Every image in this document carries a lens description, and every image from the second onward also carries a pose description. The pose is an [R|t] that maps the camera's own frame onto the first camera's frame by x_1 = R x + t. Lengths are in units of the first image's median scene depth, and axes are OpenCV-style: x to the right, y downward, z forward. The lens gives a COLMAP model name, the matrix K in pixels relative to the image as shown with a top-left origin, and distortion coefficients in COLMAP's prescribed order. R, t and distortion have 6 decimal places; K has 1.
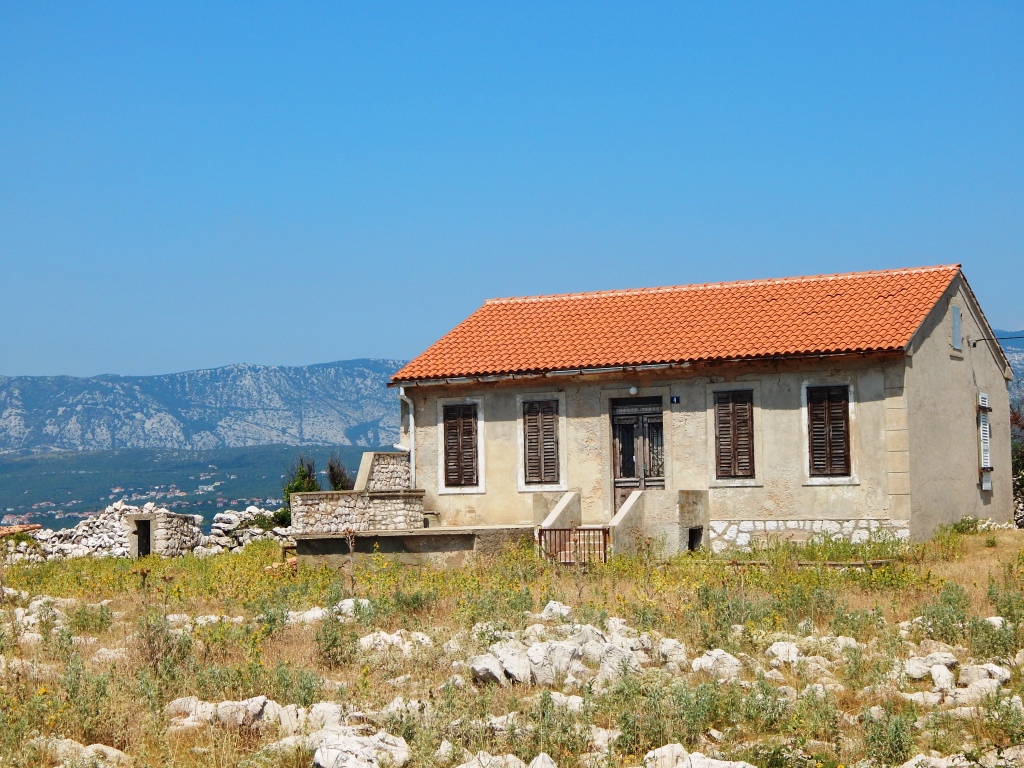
lens RADIAL K [[1784.0, 0, 510.1], [0, 1784.0, 381.7], [0, 0, 1]] dist [0.067429, 0.000000]
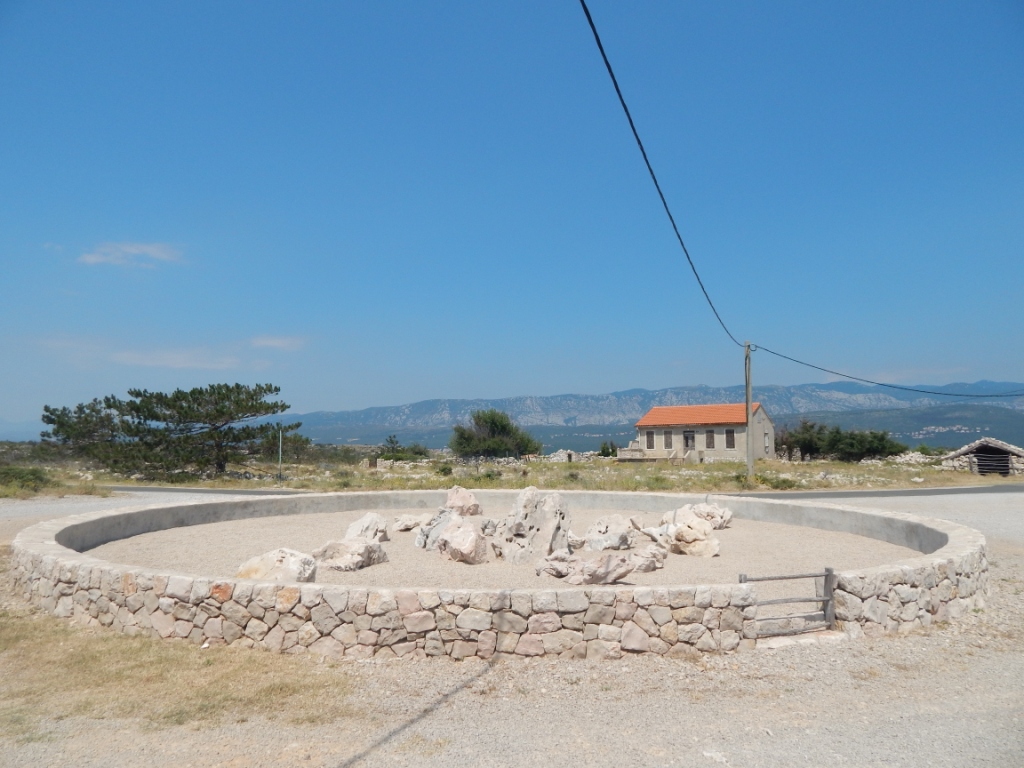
lens RADIAL K [[674.2, 0, 509.2], [0, 674.2, 389.3], [0, 0, 1]] dist [0.004690, 0.000771]
pose [[0.986234, 0.004193, -0.165305, -0.102265], [-0.006916, 0.999850, -0.015902, -0.068499], [0.165213, 0.016826, 0.986114, -0.835113]]
